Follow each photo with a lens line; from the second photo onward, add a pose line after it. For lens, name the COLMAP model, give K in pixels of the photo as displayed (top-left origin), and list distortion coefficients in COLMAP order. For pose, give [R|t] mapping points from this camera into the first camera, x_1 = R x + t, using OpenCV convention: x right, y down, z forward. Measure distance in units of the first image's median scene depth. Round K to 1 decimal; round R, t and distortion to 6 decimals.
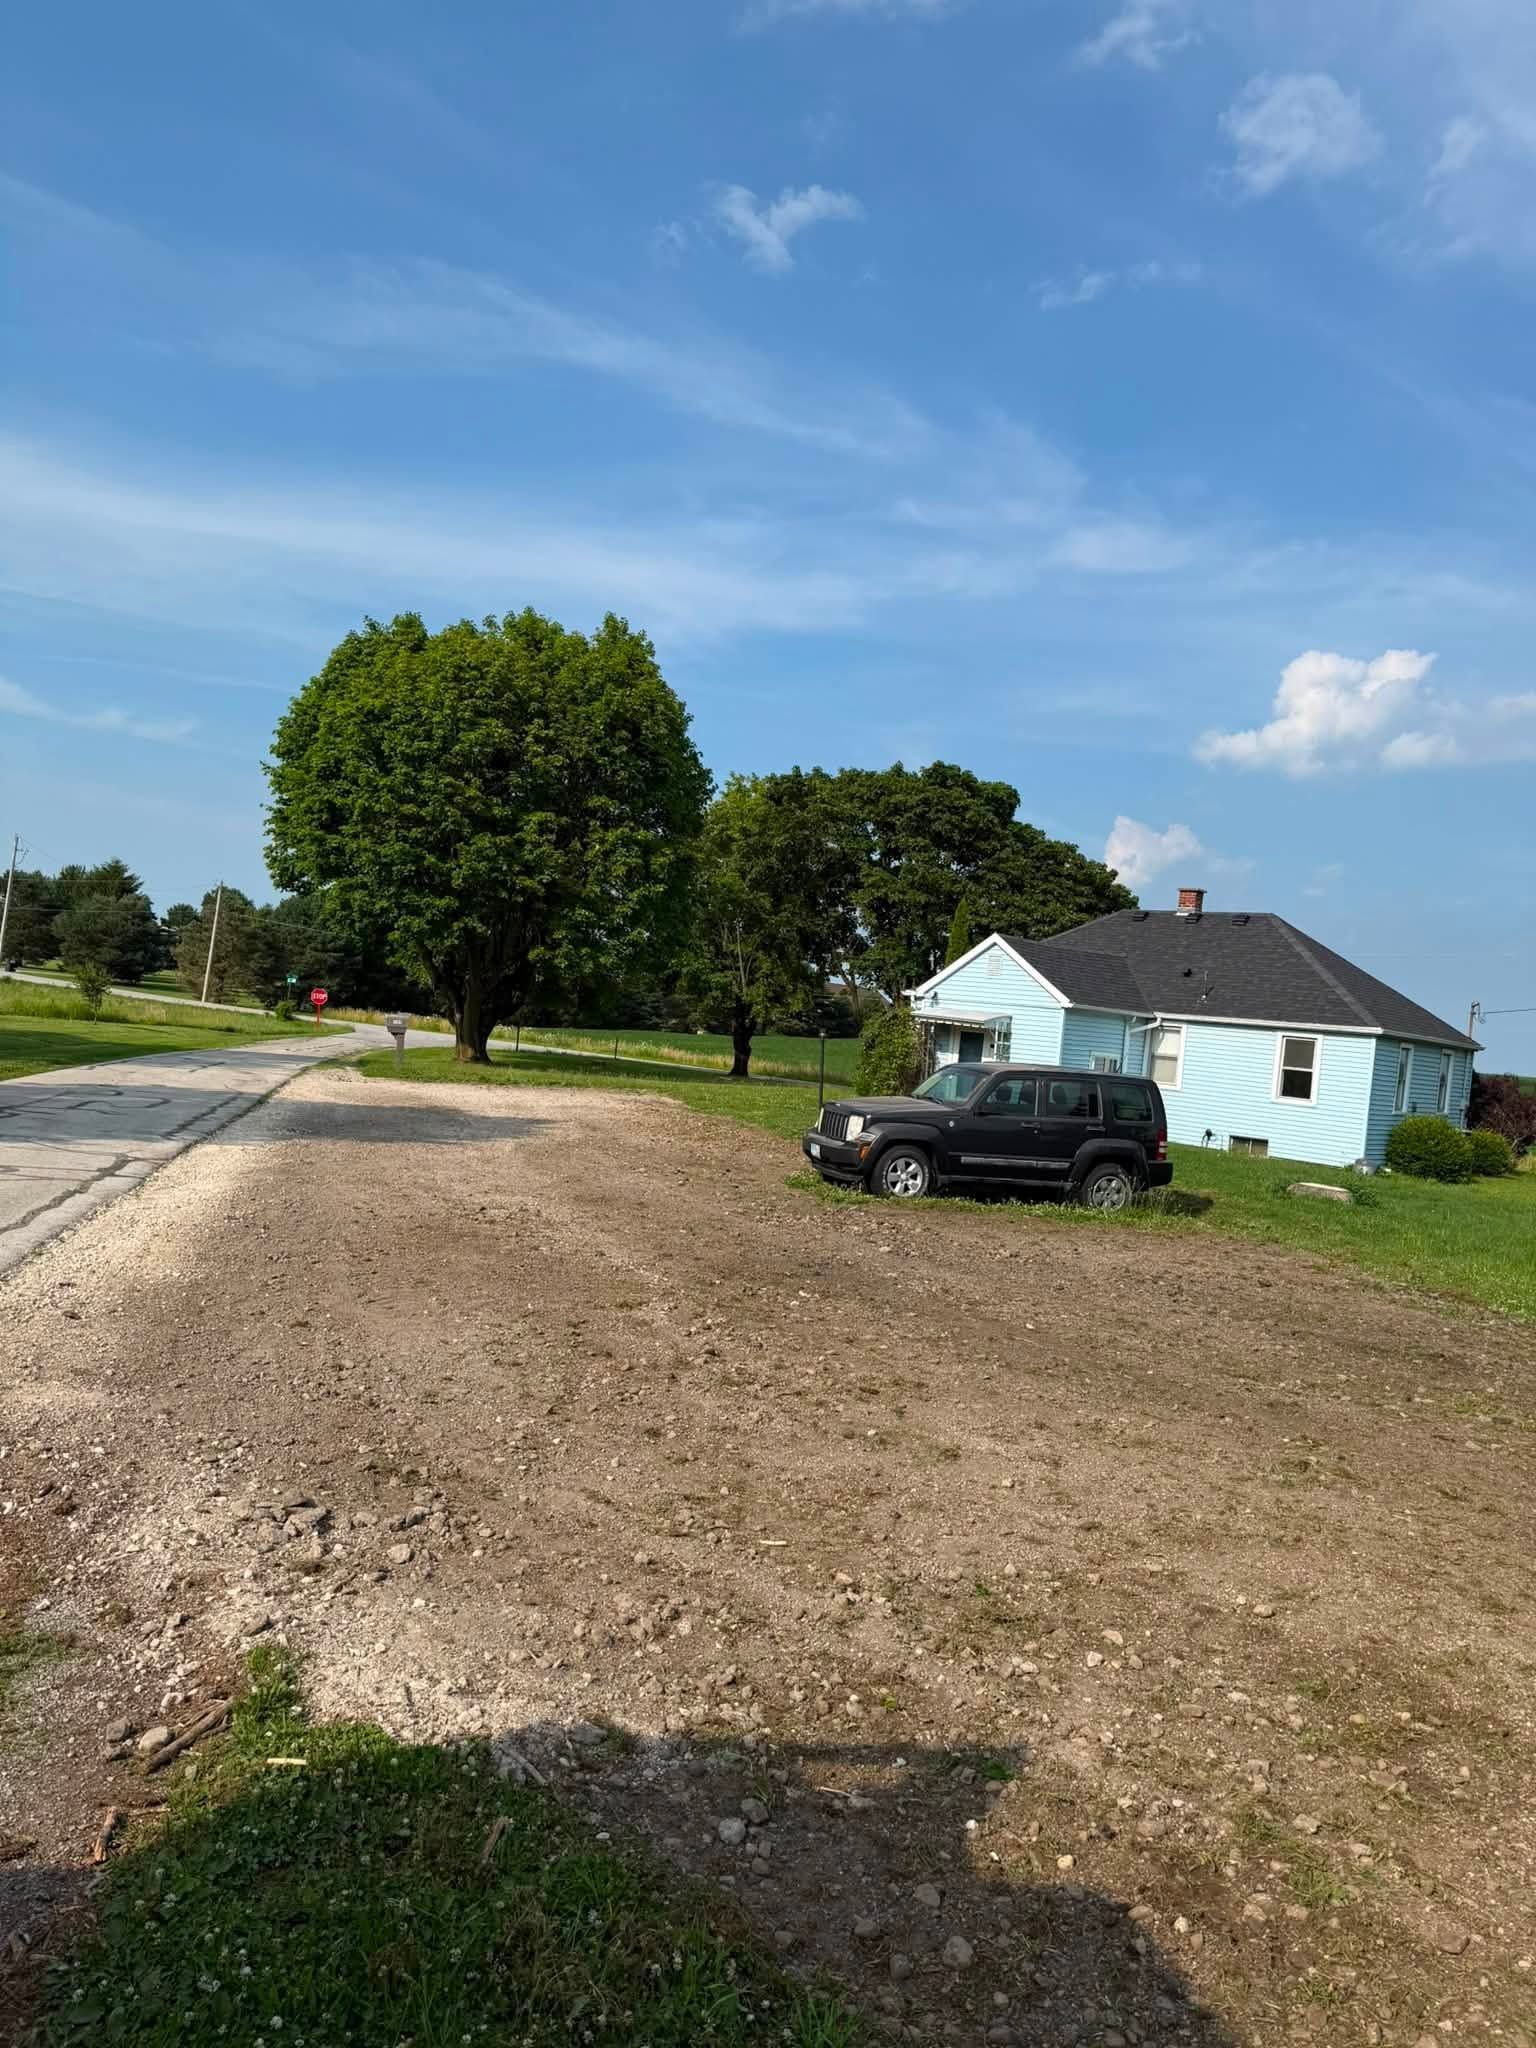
lens RADIAL K [[1380.8, 0, 768.0], [0, 1380.8, 1024.0], [0, 0, 1]] dist [0.080576, -0.114371]
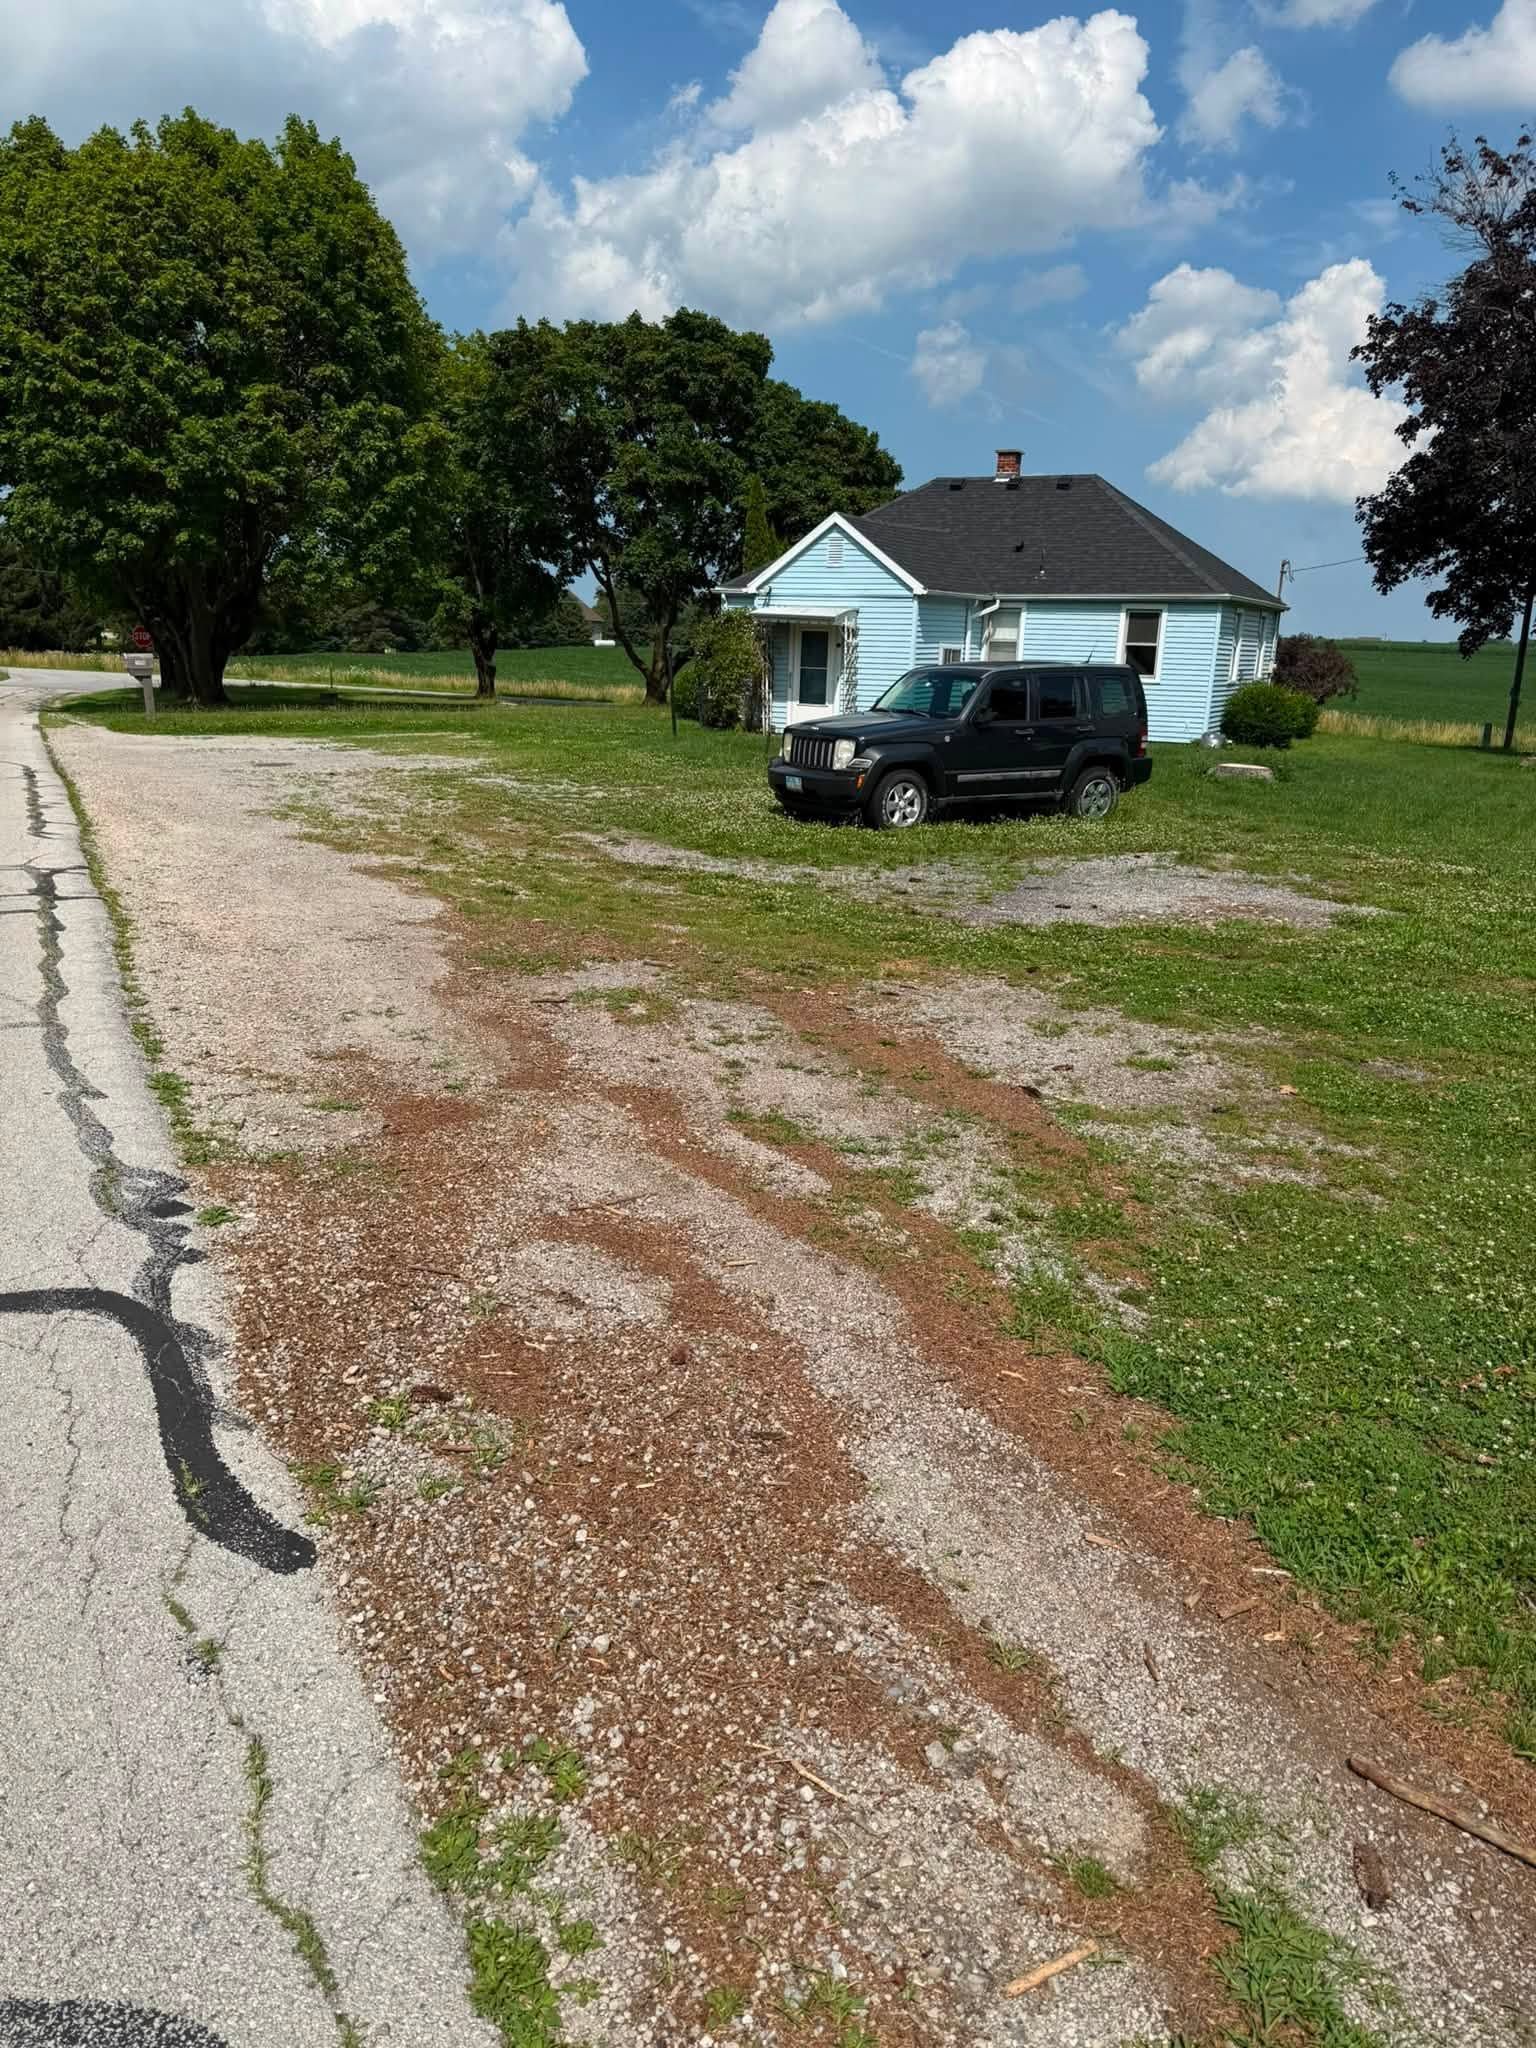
lens RADIAL K [[1380.8, 0, 768.0], [0, 1380.8, 1024.0], [0, 0, 1]] dist [0.080576, -0.114371]
pose [[0.971674, -0.128333, 0.198444, -0.087248], [0.068485, 0.956587, 0.283287, -0.006560], [-0.226184, -0.261672, 0.938280, 0.065852]]
